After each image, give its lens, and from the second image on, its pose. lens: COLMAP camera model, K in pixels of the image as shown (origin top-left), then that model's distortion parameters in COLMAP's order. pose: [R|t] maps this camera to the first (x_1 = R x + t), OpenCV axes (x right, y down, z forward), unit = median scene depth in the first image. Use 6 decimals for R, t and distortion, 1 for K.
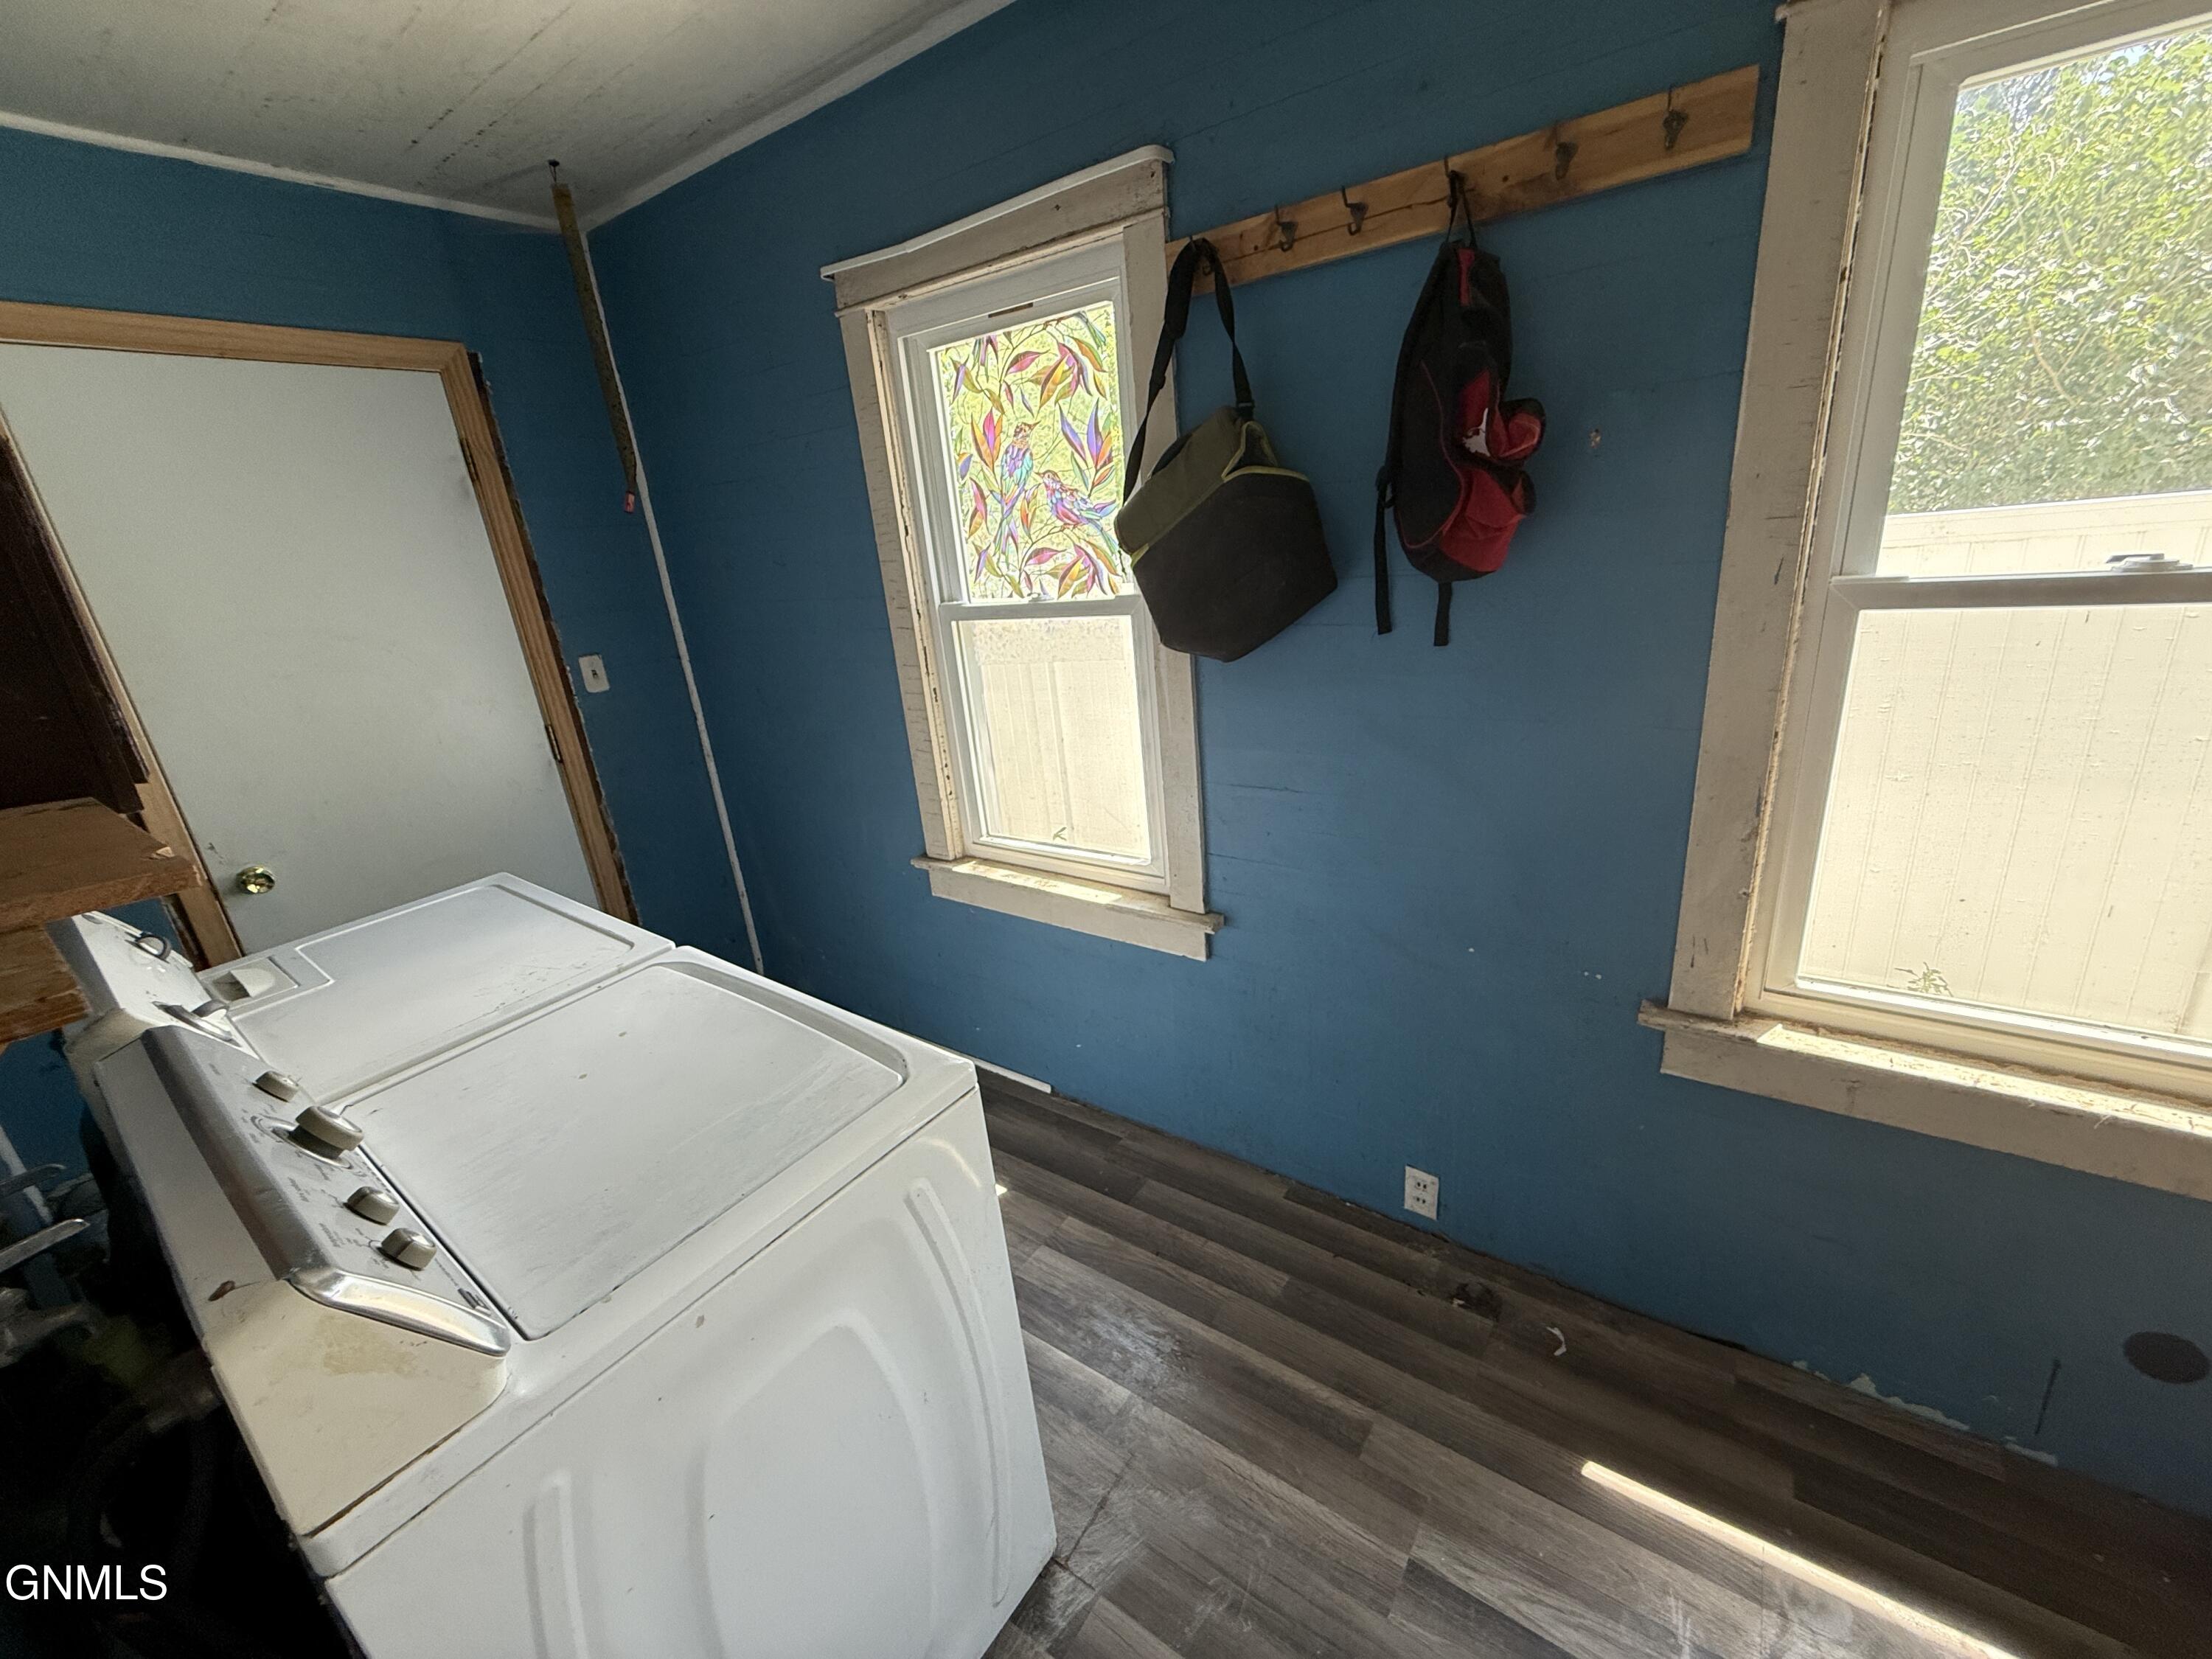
lens RADIAL K [[888.0, 0, 1099.1], [0, 888.0, 828.6], [0, 0, 1]] dist [0.001507, -0.000127]
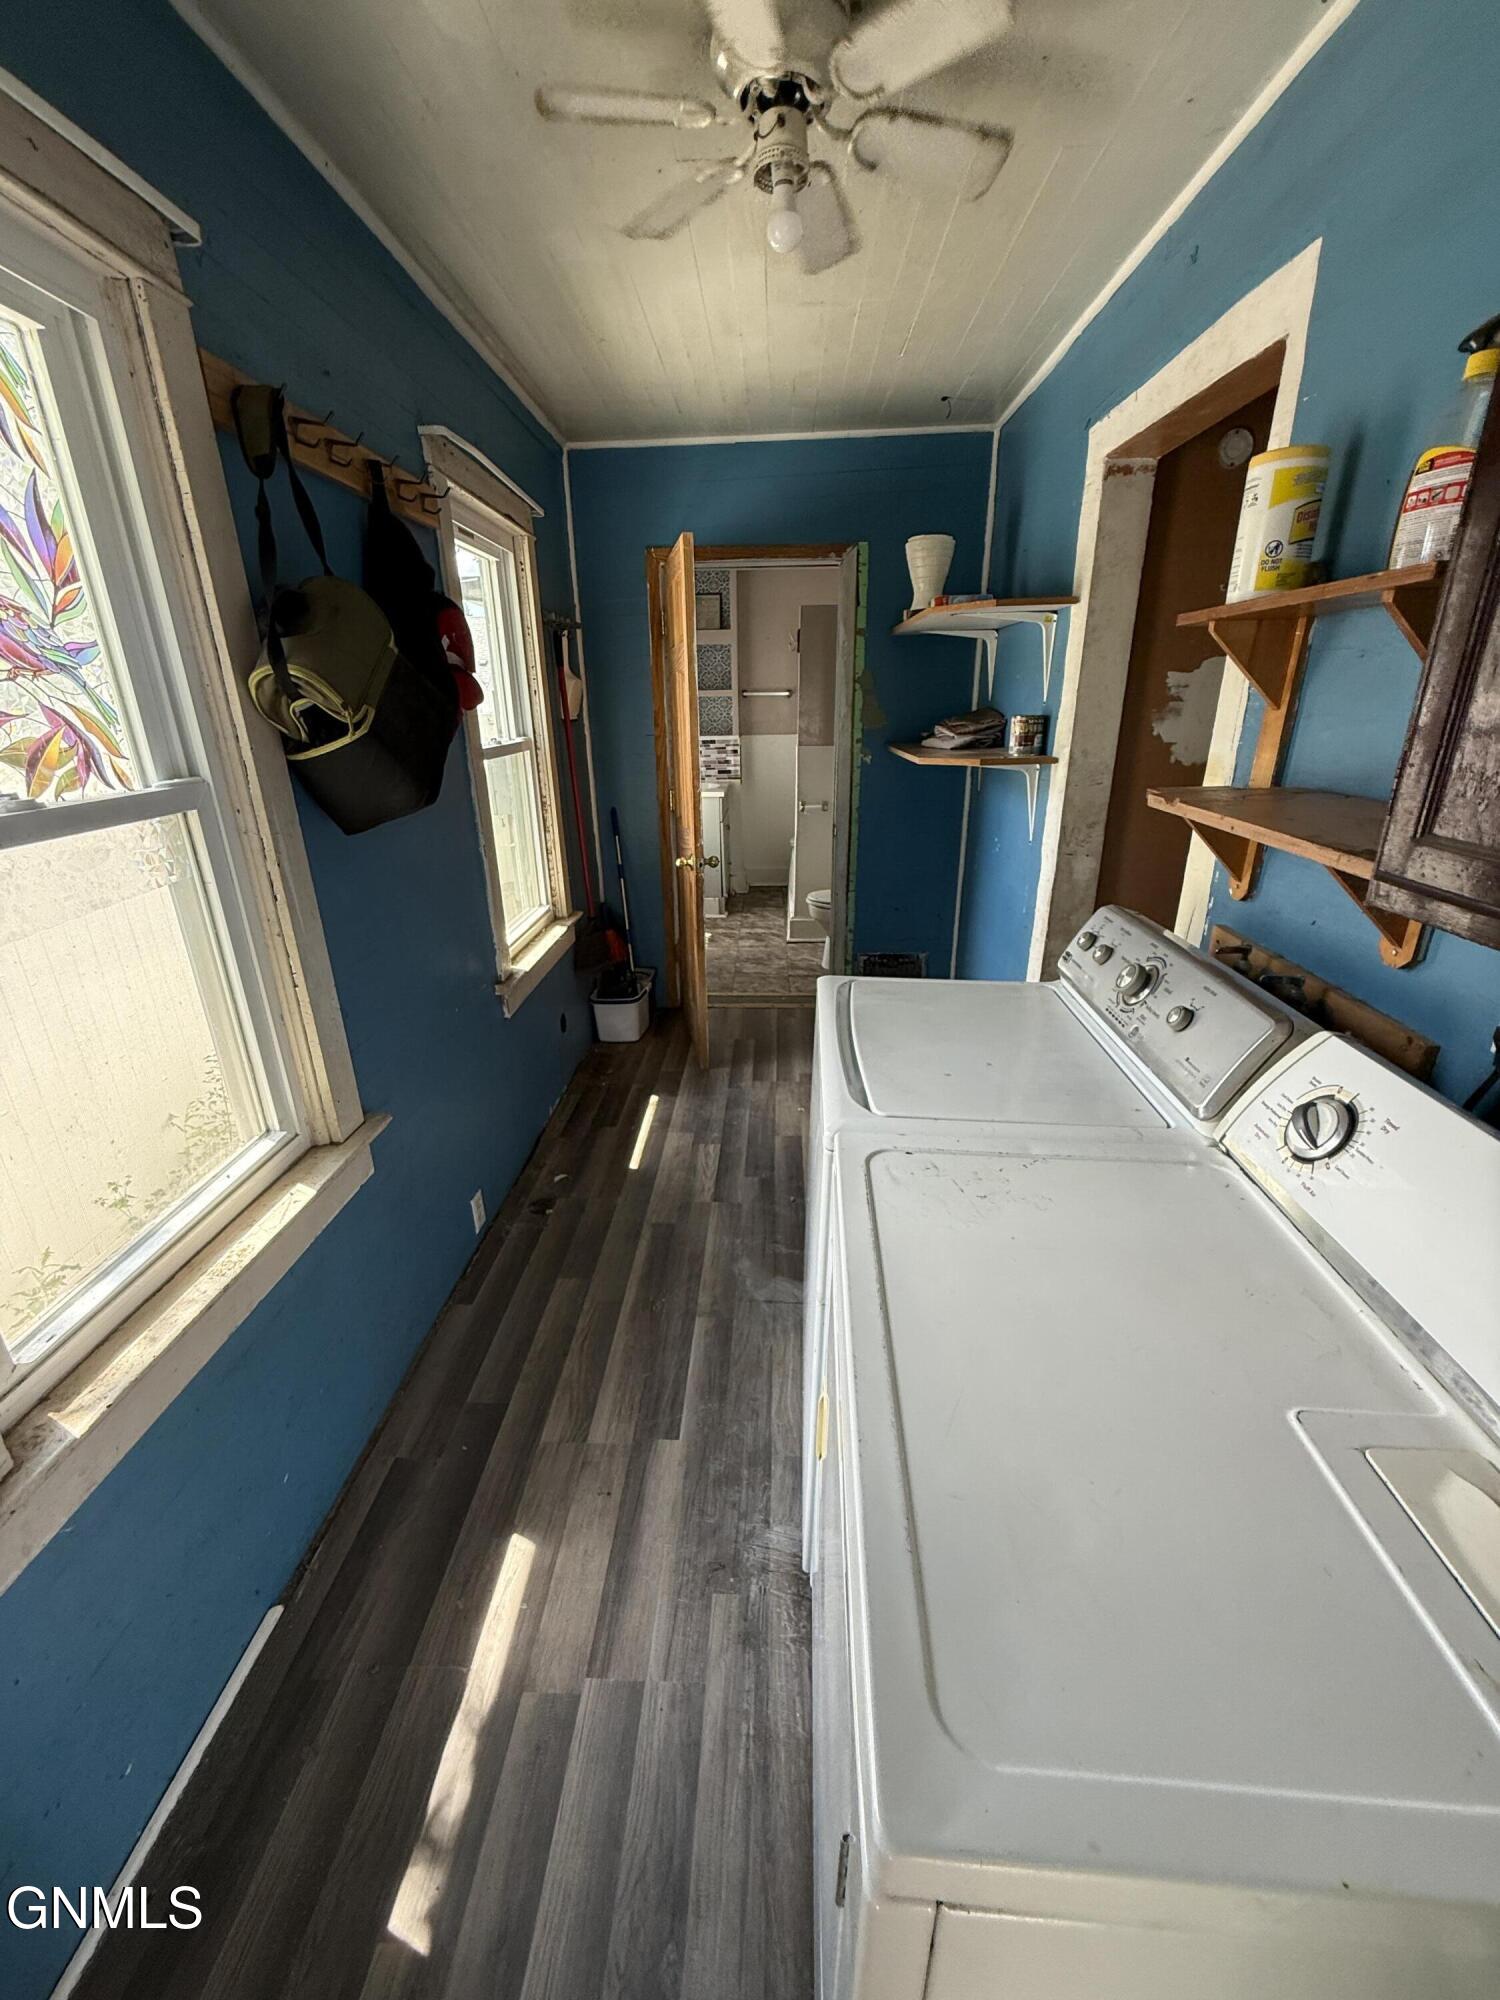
lens RADIAL K [[802.9, 0, 745.1], [0, 802.9, 999.5], [0, 0, 1]] dist [0.001507, -0.000127]
pose [[-0.544182, -0.200996, 0.814535, -0.746978], [0.329167, 0.841878, 0.427656, -0.234866], [-0.771696, 0.500841, -0.391974, 0.958088]]
